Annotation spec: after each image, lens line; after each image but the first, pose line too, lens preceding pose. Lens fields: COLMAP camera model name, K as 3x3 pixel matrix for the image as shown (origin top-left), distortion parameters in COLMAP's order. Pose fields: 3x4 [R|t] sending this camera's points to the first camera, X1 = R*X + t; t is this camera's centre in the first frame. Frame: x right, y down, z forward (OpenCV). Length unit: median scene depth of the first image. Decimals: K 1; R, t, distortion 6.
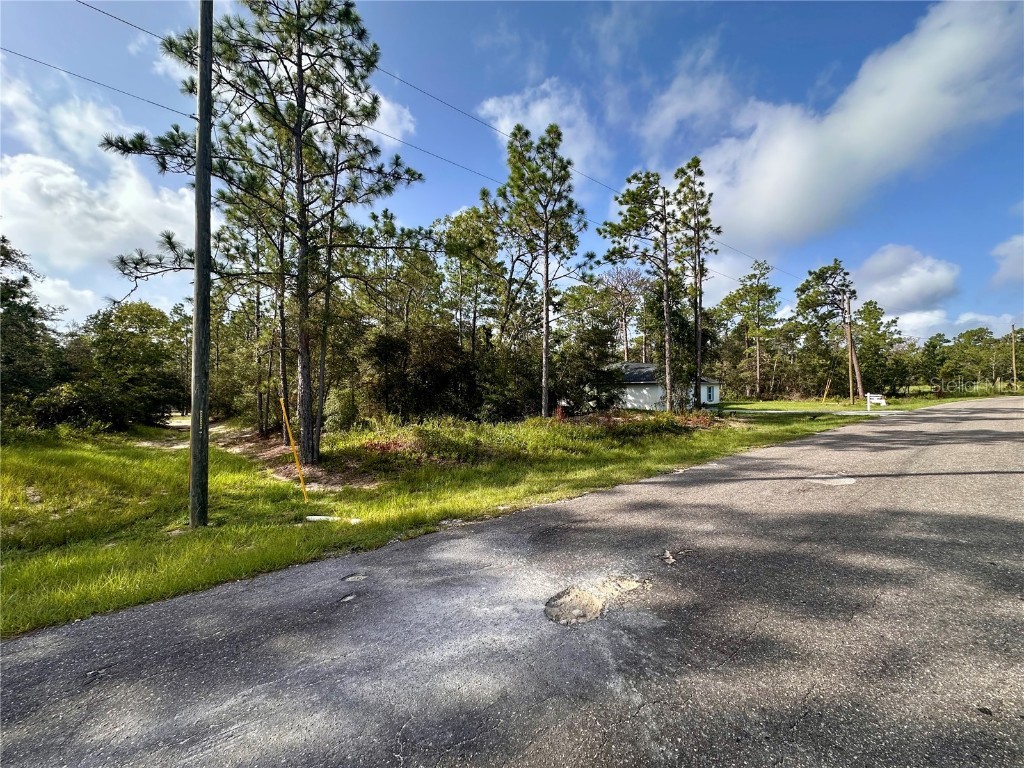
lens RADIAL K [[406.4, 0, 512.0], [0, 406.4, 384.0], [0, 0, 1]] dist [0.000338, 0.000218]
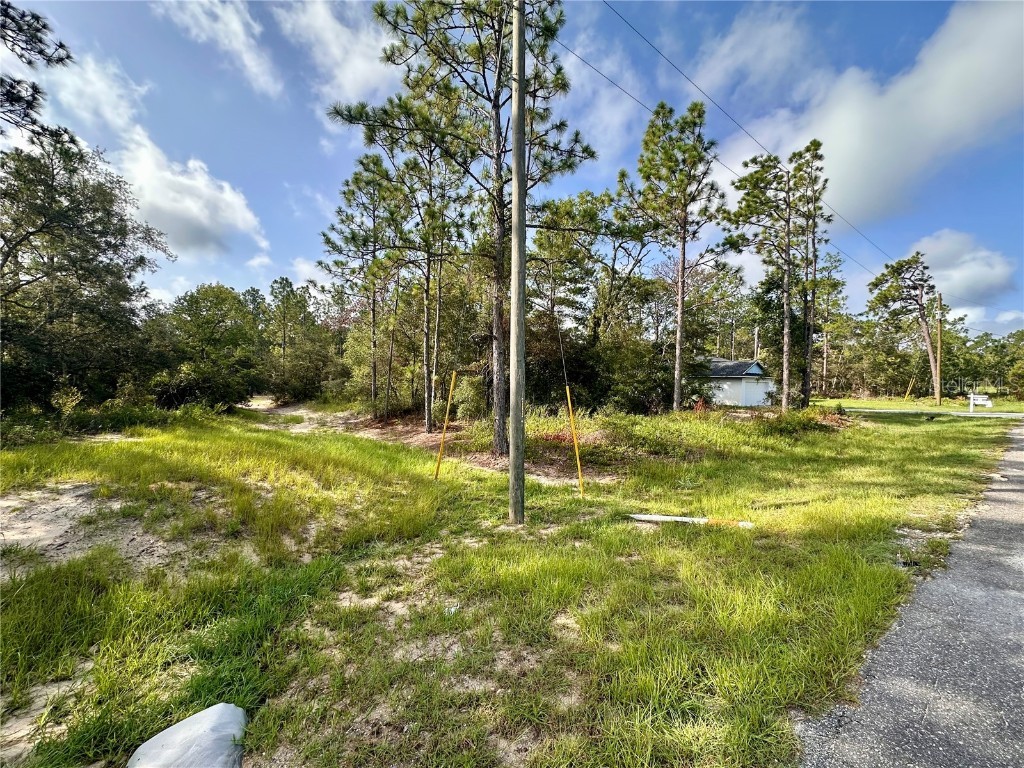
lens RADIAL K [[406.4, 0, 512.0], [0, 406.4, 384.0], [0, 0, 1]] dist [0.000338, 0.000218]
pose [[0.999244, 0.024859, -0.029887, -0.196008], [-0.024128, 0.999406, 0.024591, 0.002419], [0.030480, -0.023851, 0.999251, 0.018741]]
